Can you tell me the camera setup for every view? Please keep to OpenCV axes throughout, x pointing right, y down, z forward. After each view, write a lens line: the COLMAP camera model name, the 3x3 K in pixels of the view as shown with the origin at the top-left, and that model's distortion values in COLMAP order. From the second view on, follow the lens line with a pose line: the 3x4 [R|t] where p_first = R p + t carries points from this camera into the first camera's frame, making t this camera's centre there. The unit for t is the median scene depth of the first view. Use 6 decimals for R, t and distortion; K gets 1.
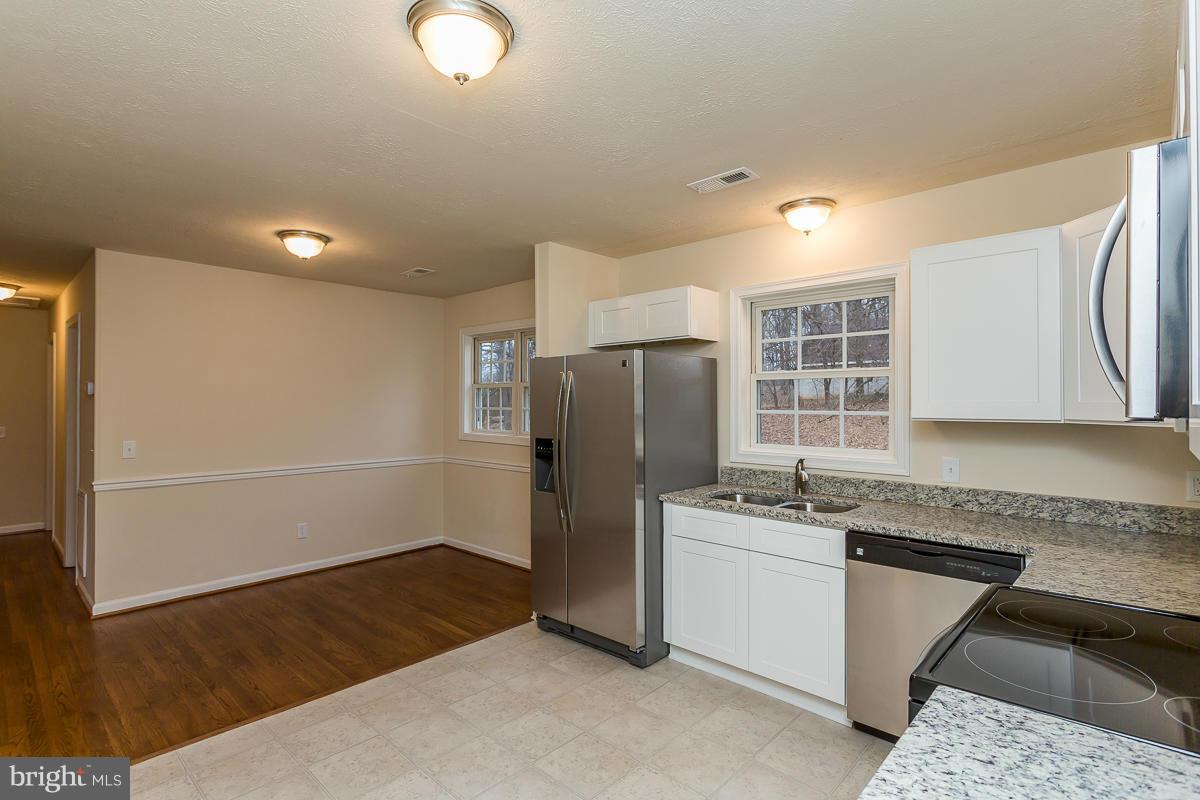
lens RADIAL K [[612.9, 0, 645.6], [0, 612.9, 398.3], [0, 0, 1]] dist [0.002347, 0.000522]
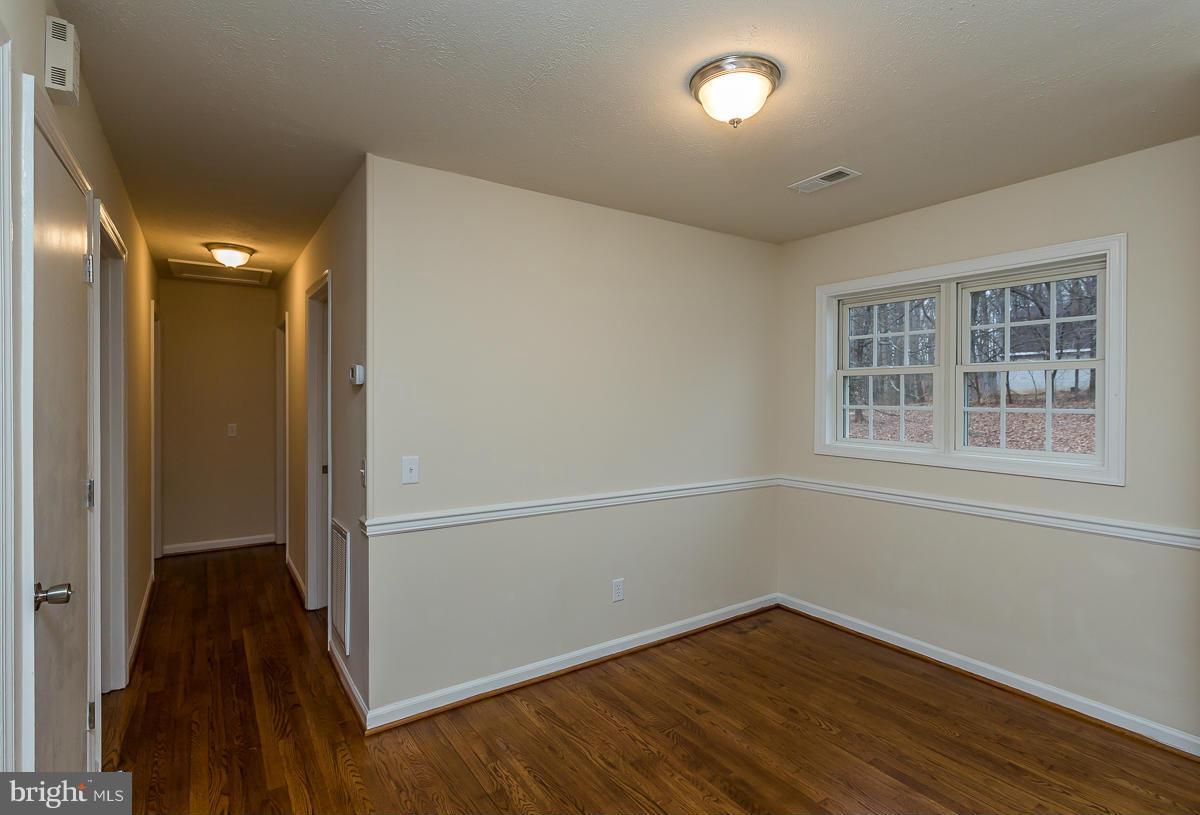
lens RADIAL K [[555.2, 0, 604.1], [0, 555.2, 401.9], [0, 0, 1]] dist [0.003539, 0.000277]
pose [[0.979325, 0.004871, -0.202233, -0.427092], [-0.001817, 0.999882, 0.015286, 0.002544], [0.202284, -0.014602, 0.979218, 0.383882]]
